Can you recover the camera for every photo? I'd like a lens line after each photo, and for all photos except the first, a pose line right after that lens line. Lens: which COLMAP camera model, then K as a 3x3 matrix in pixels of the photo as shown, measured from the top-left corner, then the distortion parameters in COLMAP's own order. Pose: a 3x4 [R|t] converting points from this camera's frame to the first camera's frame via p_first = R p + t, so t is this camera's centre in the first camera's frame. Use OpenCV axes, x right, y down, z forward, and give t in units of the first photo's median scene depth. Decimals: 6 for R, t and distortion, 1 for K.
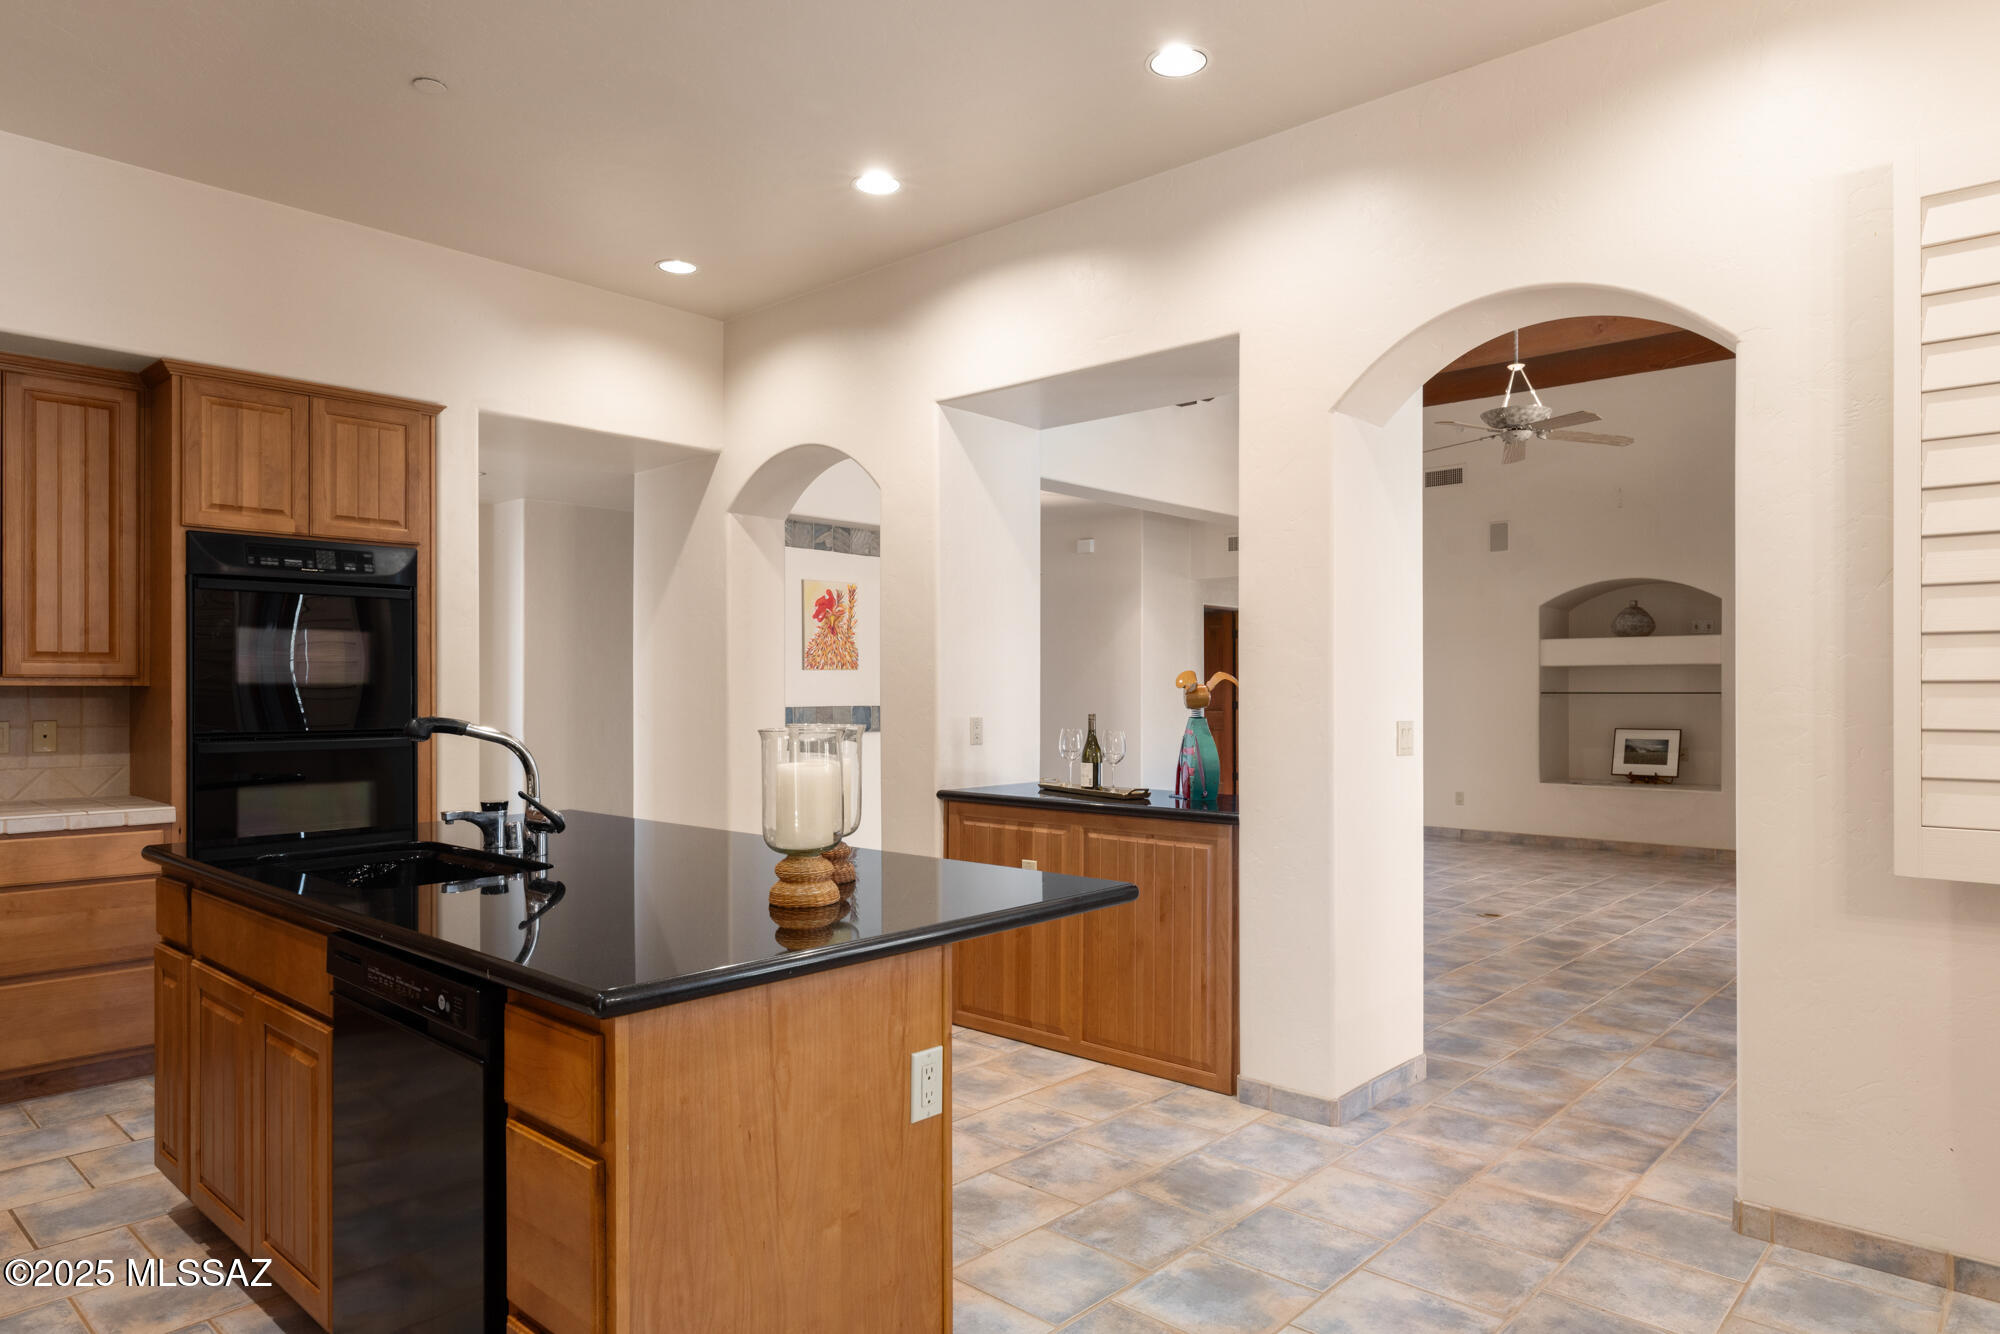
lens RADIAL K [[1241.6, 0, 1000.8], [0, 1241.6, 681.0], [0, 0, 1]] dist [0.003342, 0.000393]
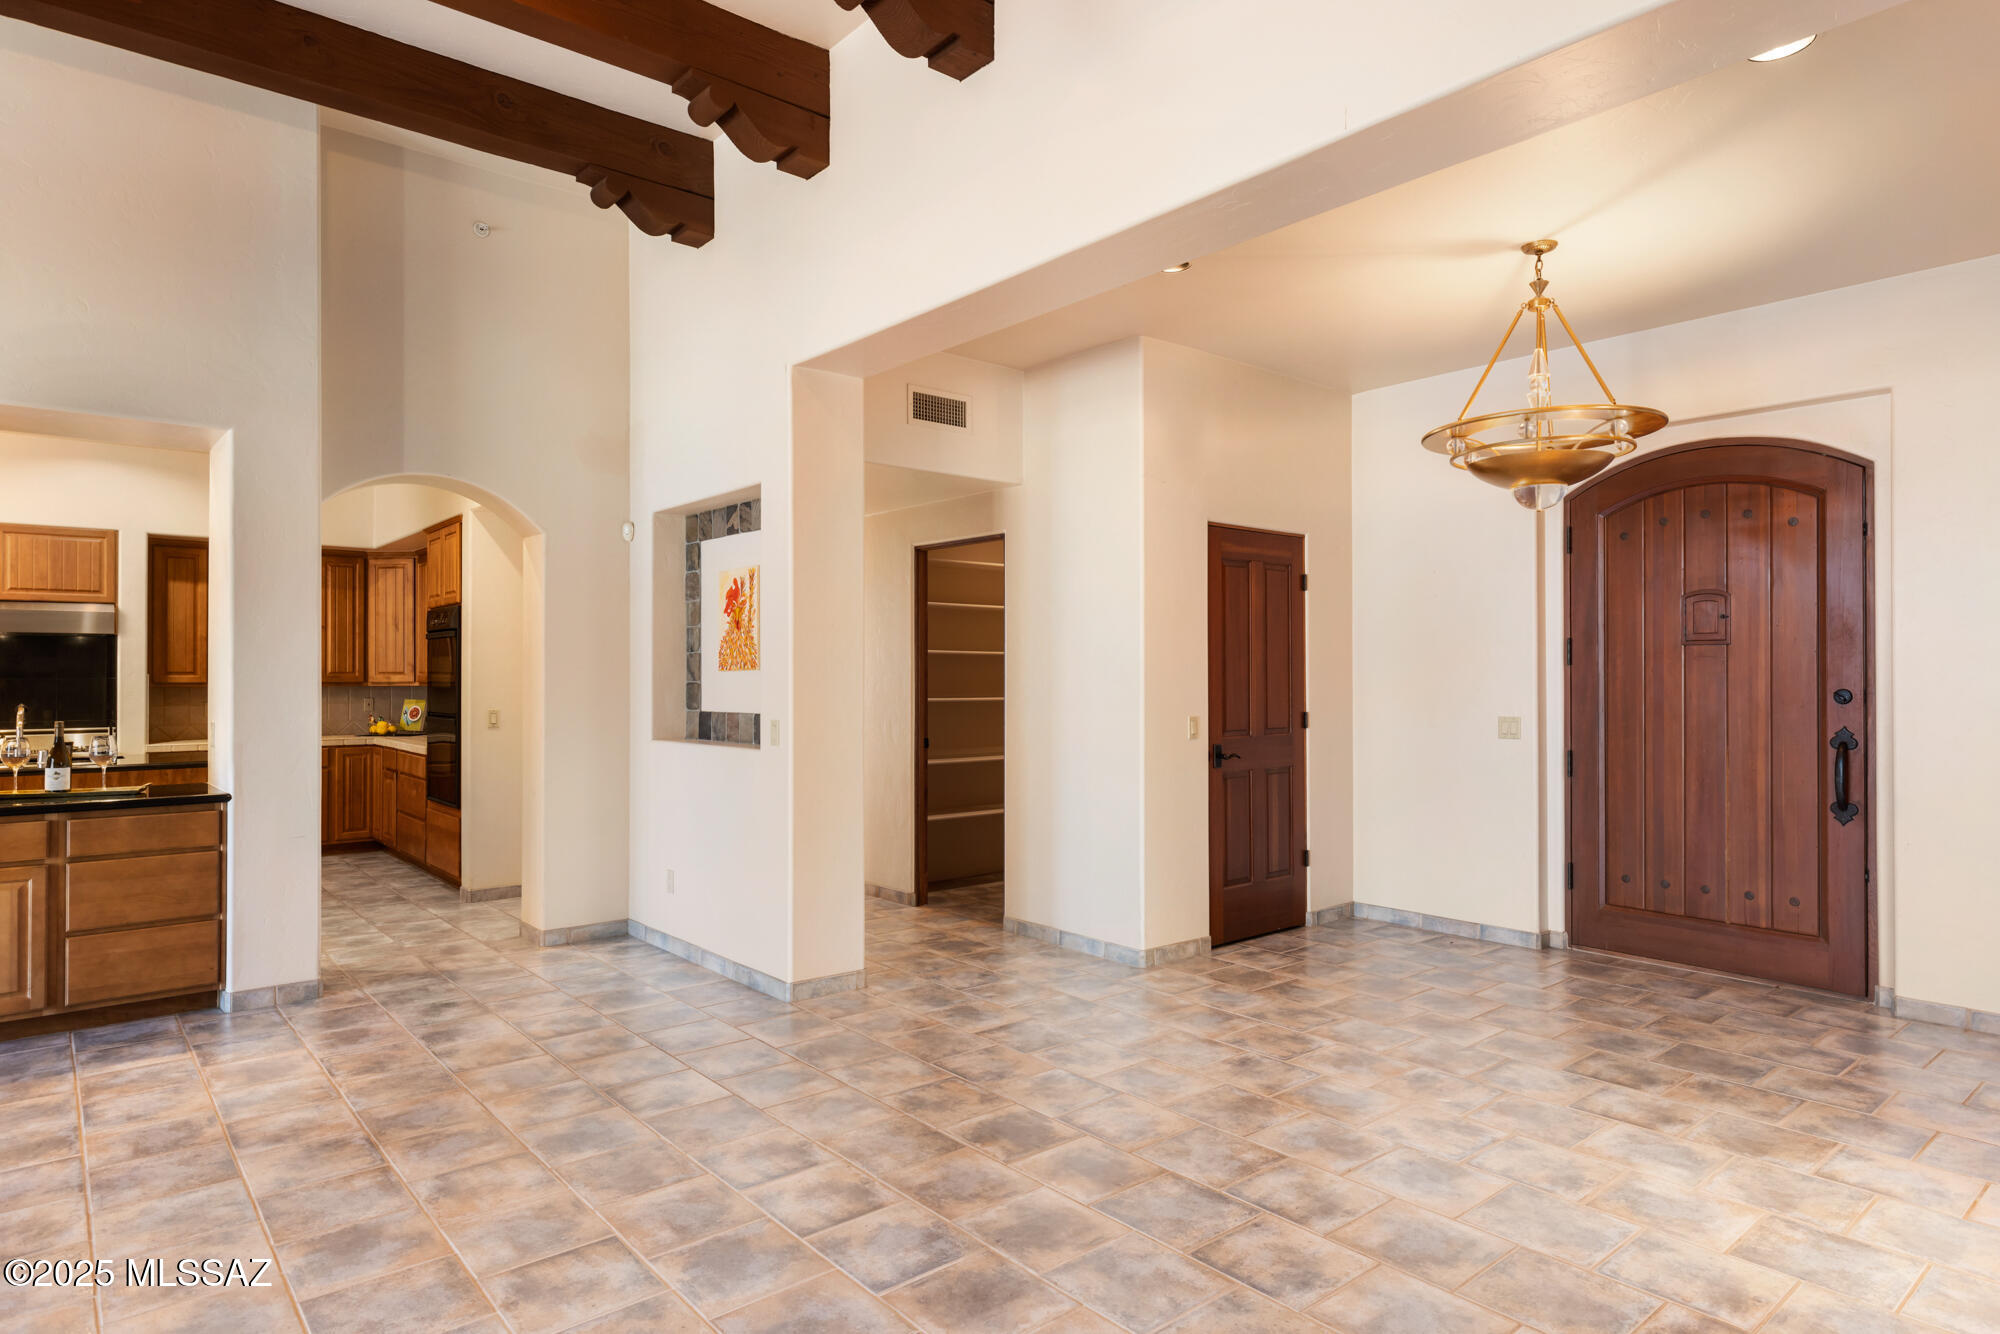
lens RADIAL K [[1137.1, 0, 1008.8], [0, 1137.1, 663.8], [0, 0, 1]] dist [0.003709, 0.001077]
pose [[-0.131608, -0.010089, -0.991251, 1.059157], [0.008263, 0.999902, -0.011274, -0.005834], [0.991267, -0.009675, -0.131511, 2.197719]]
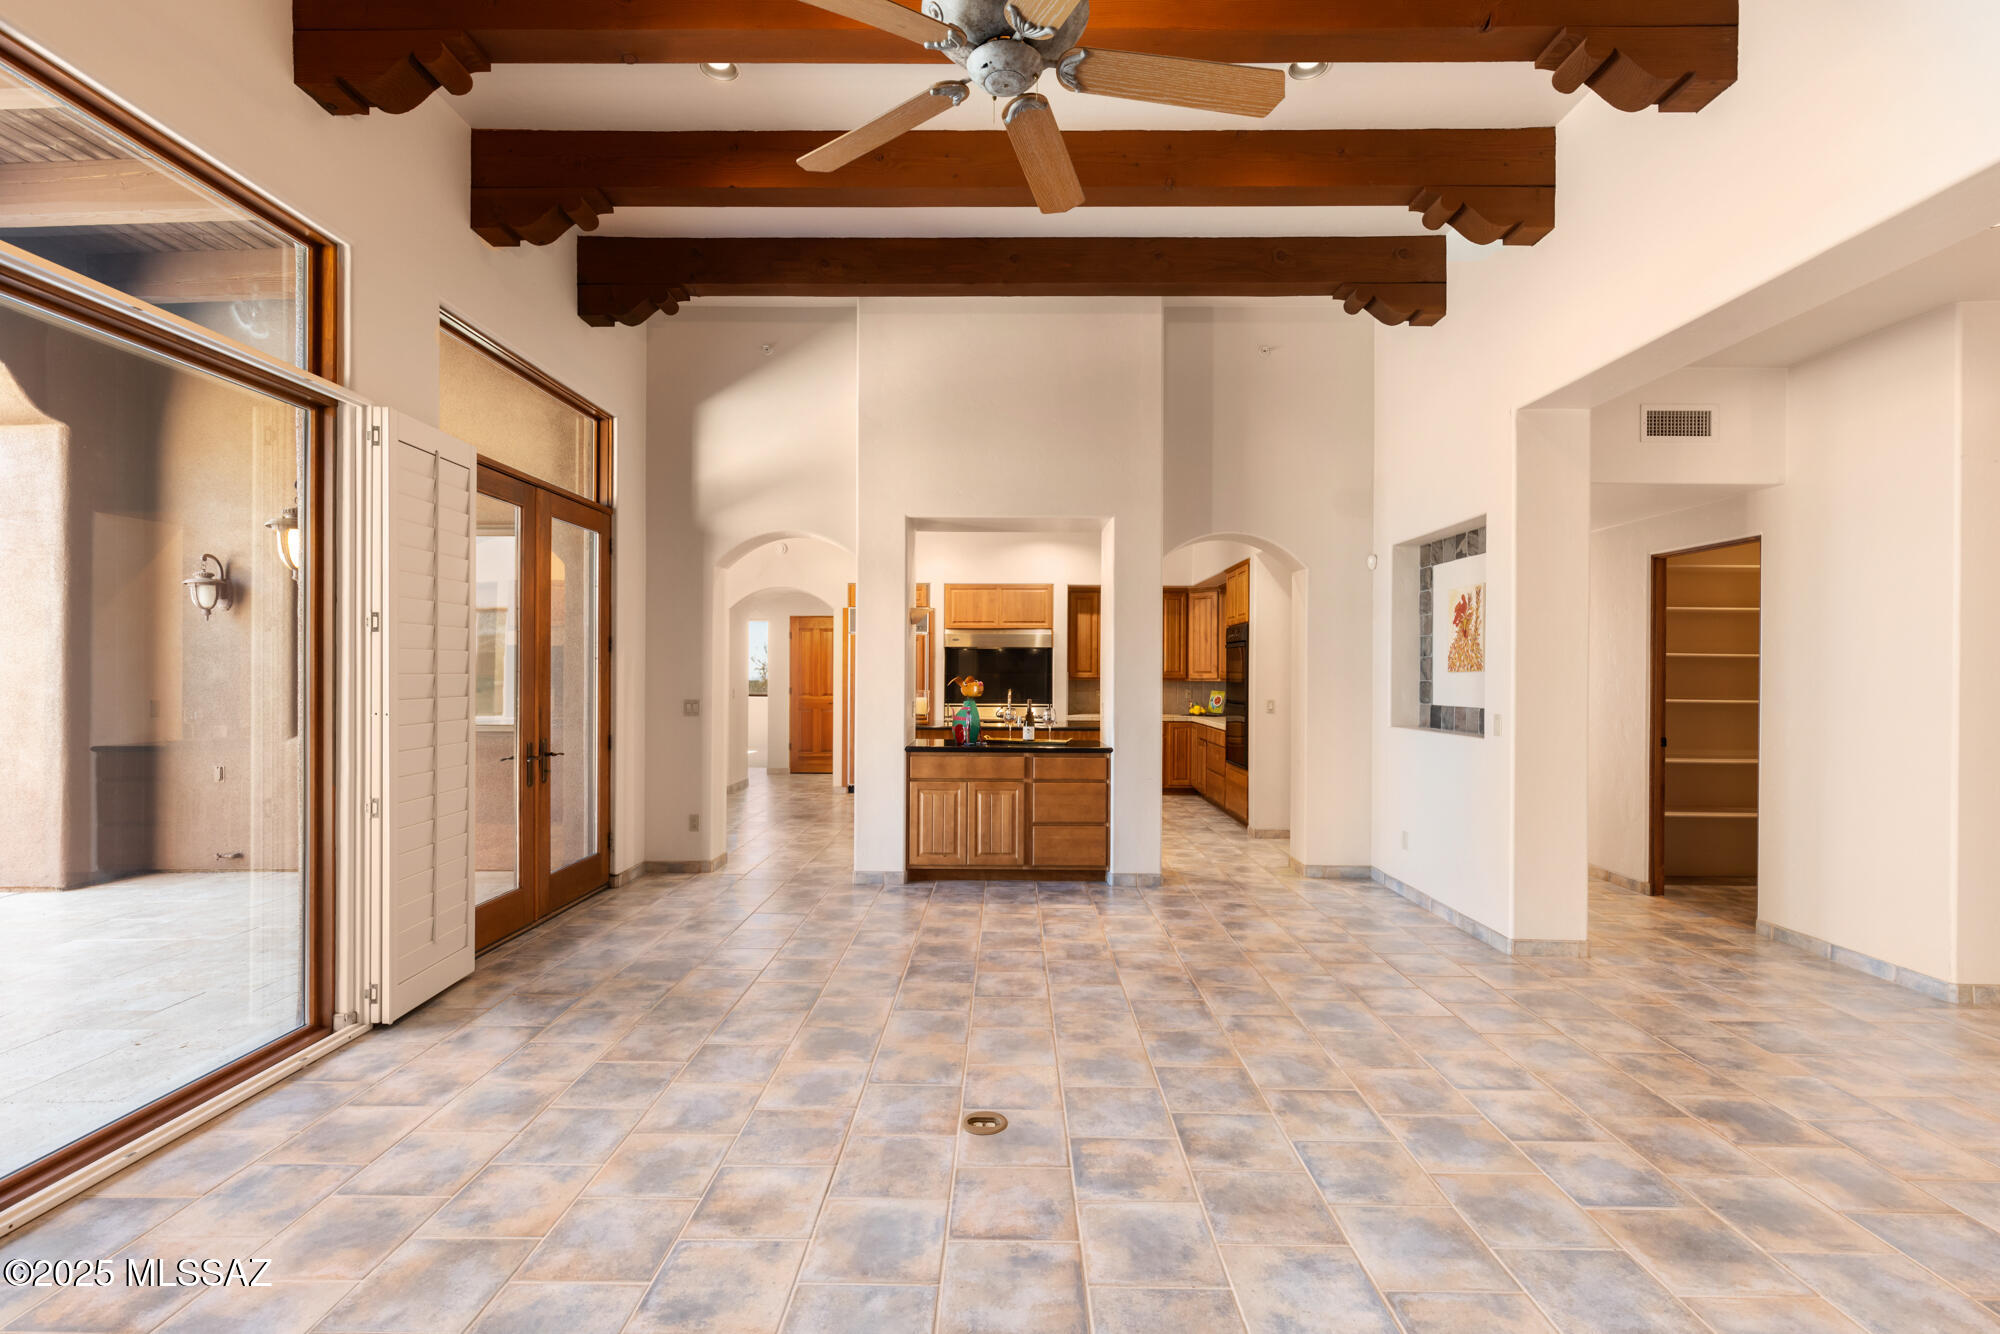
lens RADIAL K [[906.2, 0, 999.4], [0, 906.2, 672.8], [0, 0, 1]] dist [0.007740, -0.001590]
pose [[-0.750174, -0.005407, -0.661218, 1.112267], [-0.002467, 0.999982, -0.005379, -0.005615], [0.661236, -0.002404, -0.750174, 2.231366]]
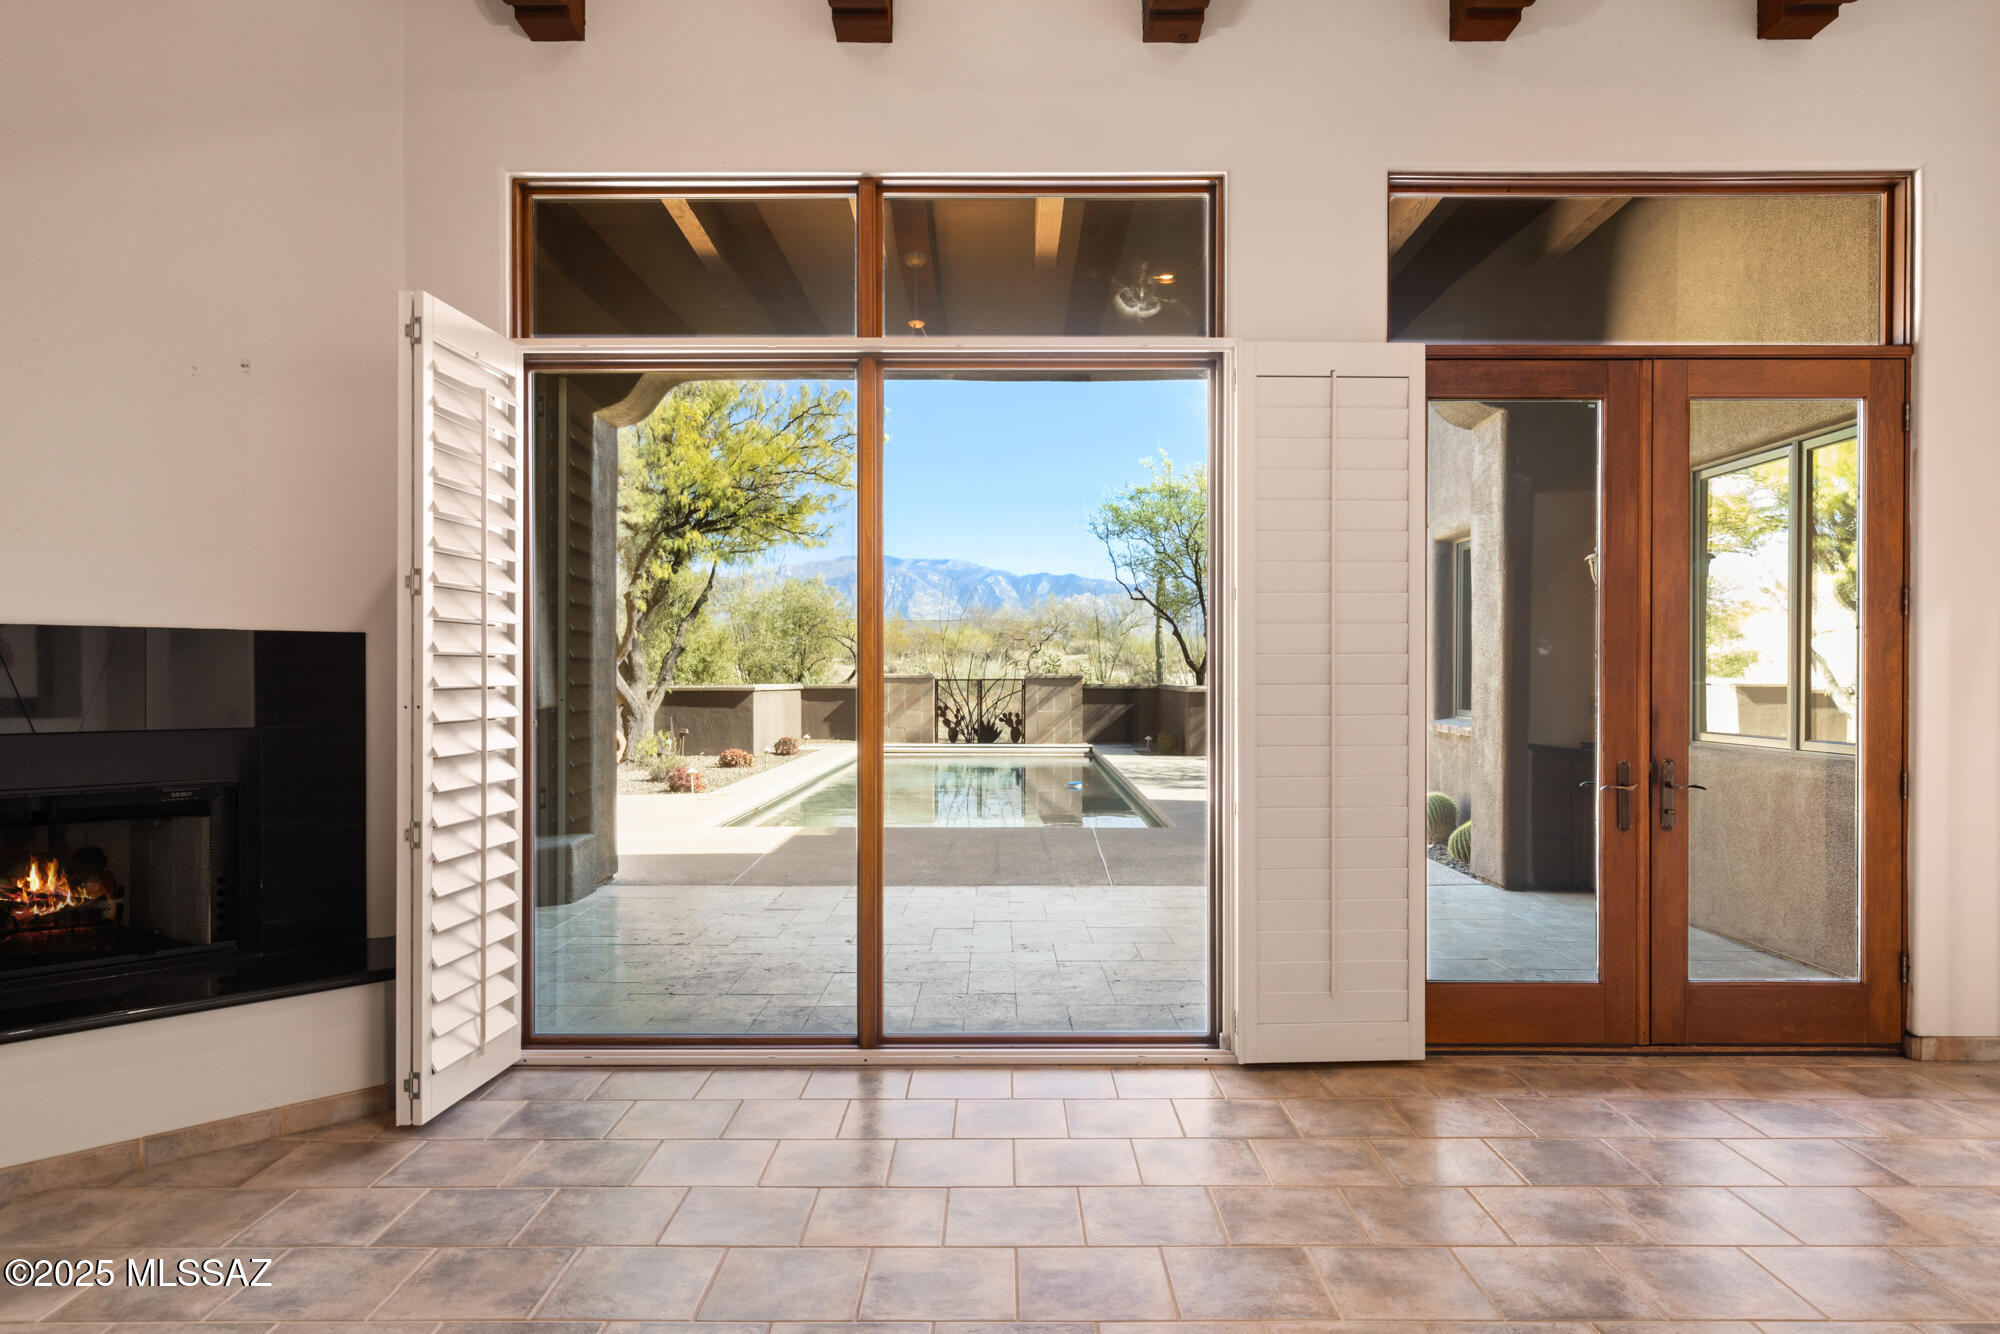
lens RADIAL K [[1241.6, 0, 1000.8], [0, 1241.6, 681.0], [0, 0, 1]] dist [0.003342, 0.000393]
pose [[-0.666886, -0.006946, 0.745127, 0.383401], [-0.006556, 0.999973, 0.003453, 0.011819], [-0.745130, -0.002583, -0.666914, 2.024797]]
